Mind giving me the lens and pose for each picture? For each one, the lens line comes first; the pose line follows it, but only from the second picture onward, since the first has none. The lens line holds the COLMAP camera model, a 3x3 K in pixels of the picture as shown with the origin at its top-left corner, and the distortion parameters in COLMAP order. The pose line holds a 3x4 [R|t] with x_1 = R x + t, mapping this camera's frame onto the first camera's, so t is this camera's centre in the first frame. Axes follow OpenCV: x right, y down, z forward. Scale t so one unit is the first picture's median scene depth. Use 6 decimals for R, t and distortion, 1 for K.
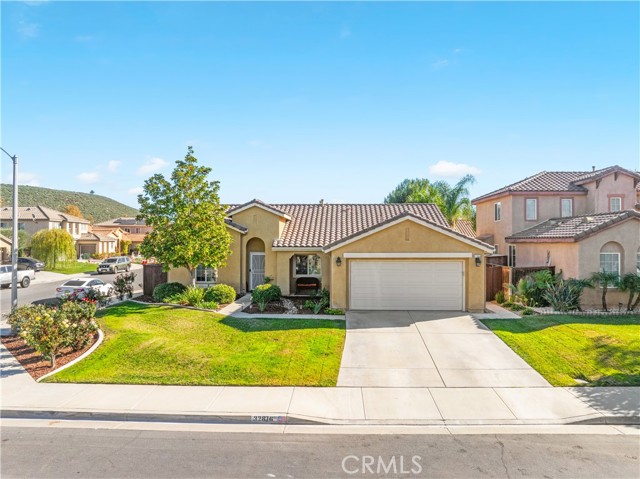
lens RADIAL K [[450.6, 0, 326.4], [0, 450.6, 236.3], [0, 0, 1]] dist [-0.034315, 0.003445]
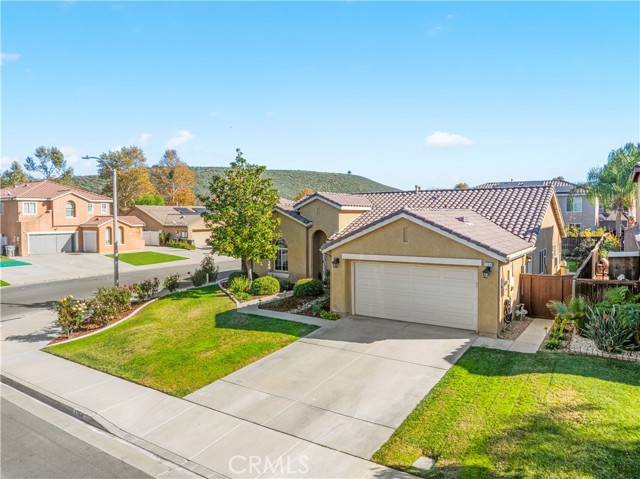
lens RADIAL K [[450.6, 0, 326.4], [0, 450.6, 236.3], [0, 0, 1]] dist [-0.034315, 0.003445]
pose [[0.847794, 0.016681, -0.530063, 0.501410], [0.014943, 0.998357, 0.055319, -0.050247], [0.530114, -0.054820, 0.846152, 0.201086]]
